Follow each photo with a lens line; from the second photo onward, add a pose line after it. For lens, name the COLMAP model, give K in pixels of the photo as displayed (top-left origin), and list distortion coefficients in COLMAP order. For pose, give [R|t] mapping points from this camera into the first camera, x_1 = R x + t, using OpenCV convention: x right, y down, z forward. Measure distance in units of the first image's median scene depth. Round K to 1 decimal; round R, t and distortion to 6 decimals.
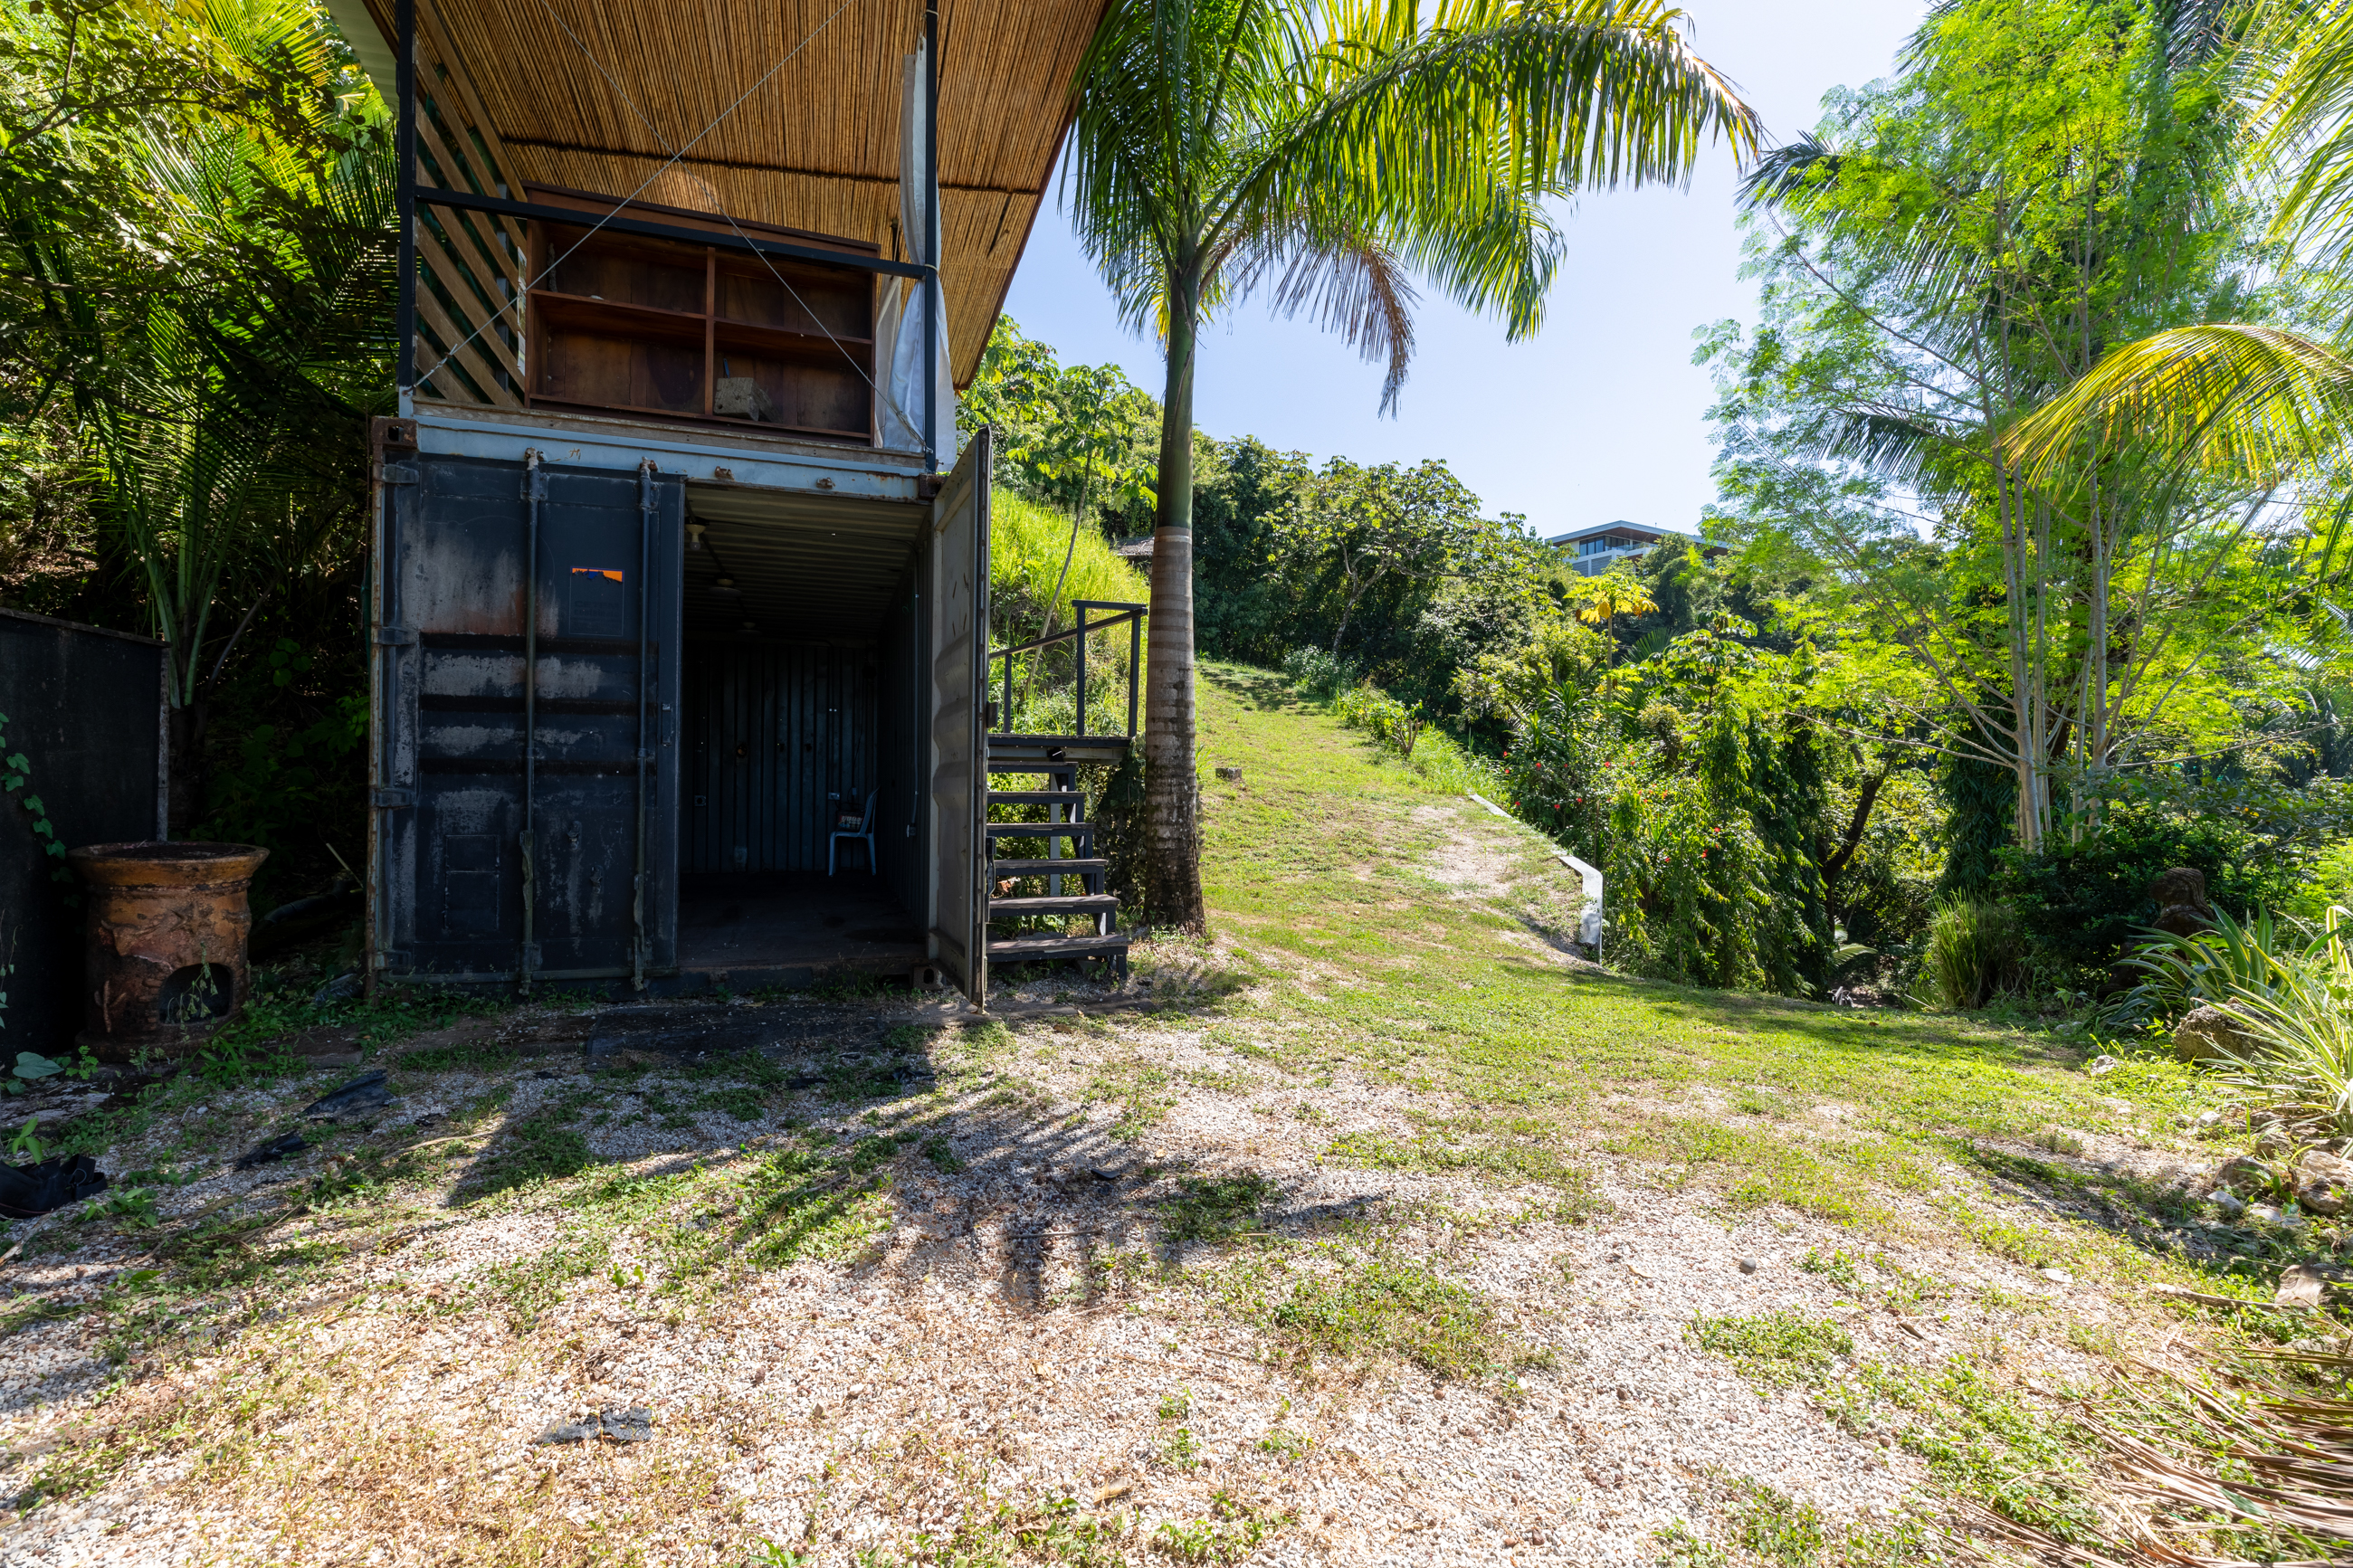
lens RADIAL K [[1046.6, 0, 1186.1], [0, 1046.6, 781.8], [0, 0, 1]] dist [-0.000220, 0.000240]
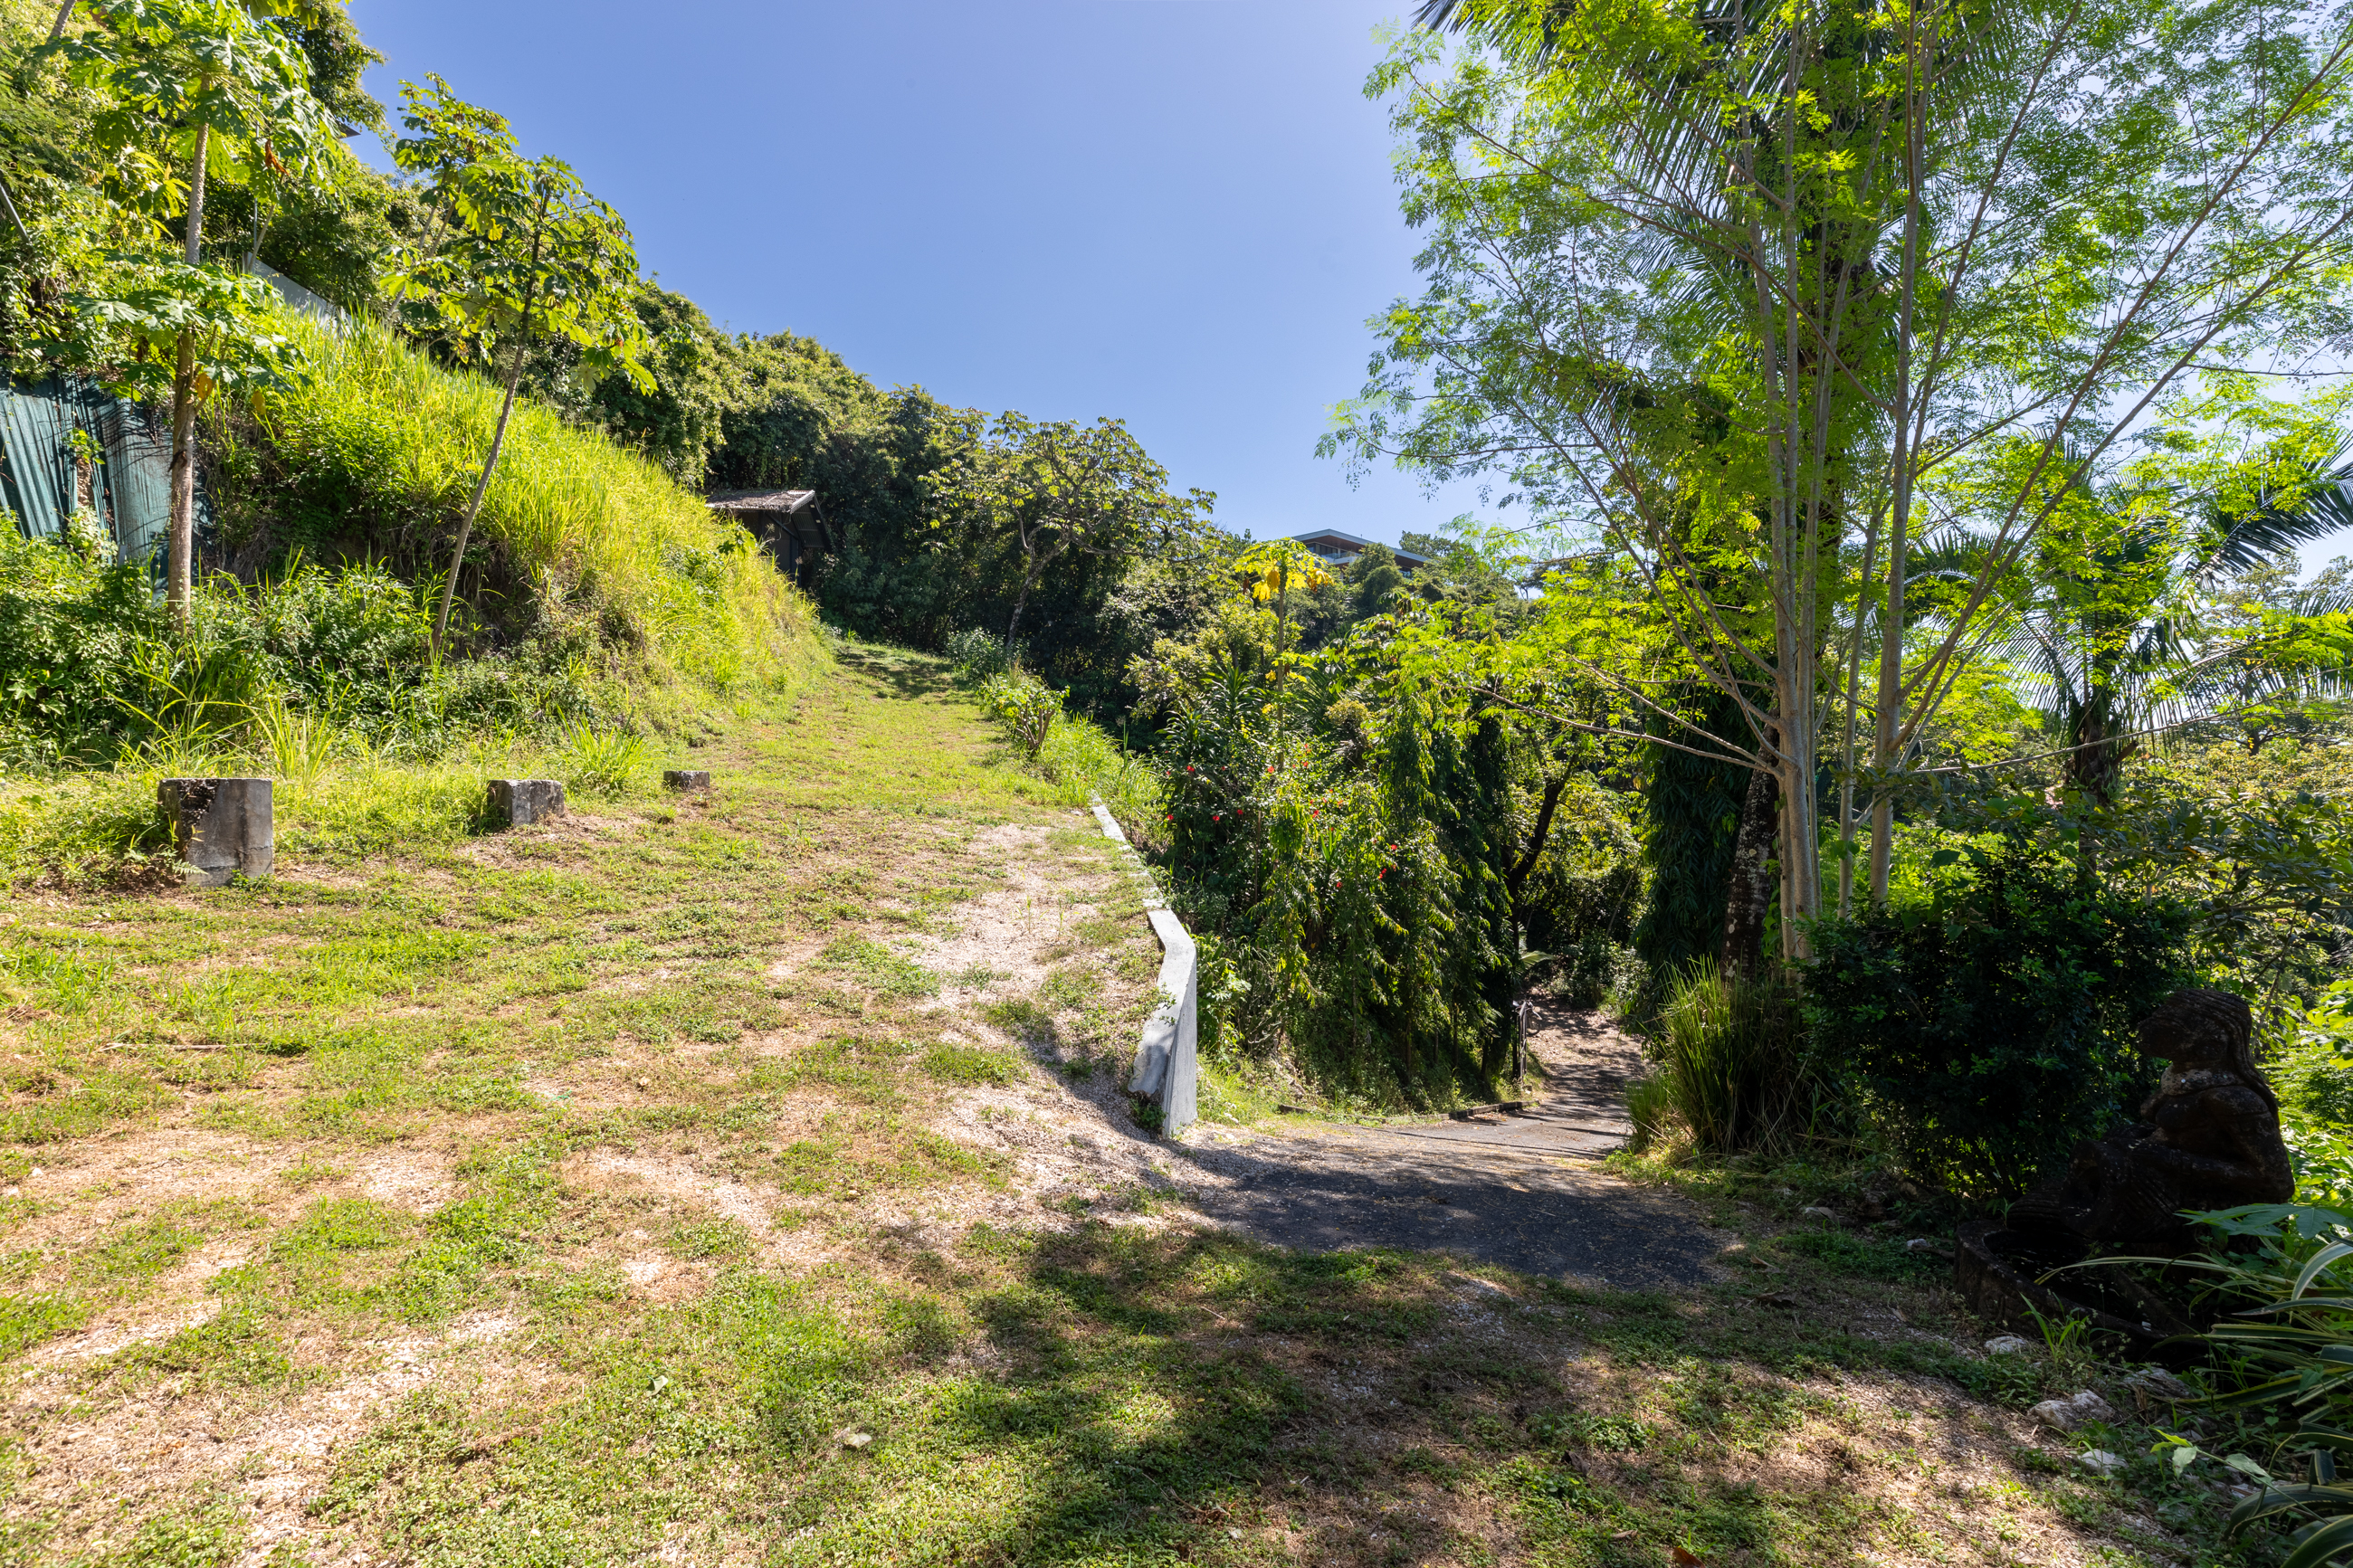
lens RADIAL K [[1046.6, 0, 1171.7], [0, 1046.6, 787.5], [0, 0, 1]] dist [-0.000220, 0.000240]
pose [[0.971233, -0.001026, 0.238128, 0.085617], [-0.000540, 0.999979, 0.006510, -0.003334], [-0.238129, -0.006451, 0.971212, 0.147816]]
